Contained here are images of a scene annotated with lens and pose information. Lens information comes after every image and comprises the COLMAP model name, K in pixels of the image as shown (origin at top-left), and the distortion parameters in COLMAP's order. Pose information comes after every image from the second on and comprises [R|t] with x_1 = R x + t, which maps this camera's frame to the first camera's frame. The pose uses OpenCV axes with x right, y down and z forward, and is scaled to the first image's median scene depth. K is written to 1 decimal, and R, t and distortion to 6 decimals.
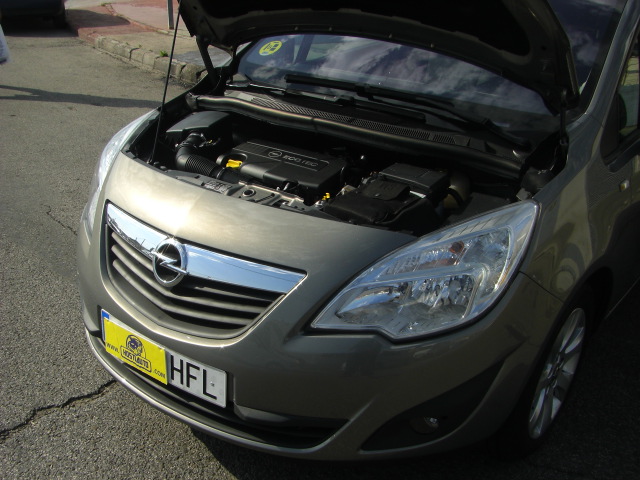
lens RADIAL K [[722.3, 0, 317.6], [0, 722.3, 241.5], [0, 0, 1]] dist [-0.140237, 0.000000]
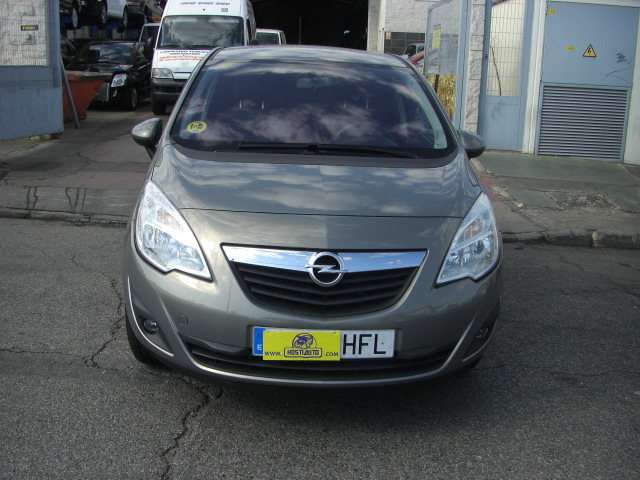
lens RADIAL K [[722.3, 0, 313.3], [0, 722.3, 260.0], [0, 0, 1]] dist [-0.140237, 0.000000]
pose [[0.763776, -0.175430, 0.621184, -1.074650], [0.237630, 0.971191, -0.017901, 0.030980], [-0.600148, 0.161284, 0.783460, -0.063581]]
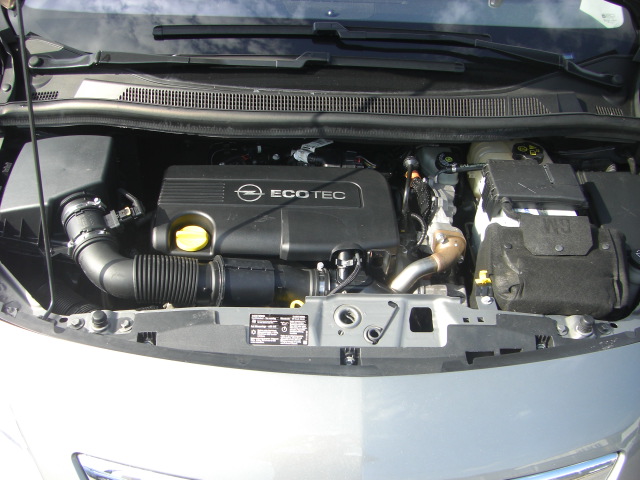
lens RADIAL K [[722.3, 0, 308.7], [0, 722.3, 249.2], [0, 0, 1]] dist [-0.140237, 0.000000]
pose [[0.776283, -0.399240, 0.487844, -0.394545], [0.229538, 0.899775, 0.371103, -0.350328], [-0.587110, -0.176102, 0.790121, 0.661480]]
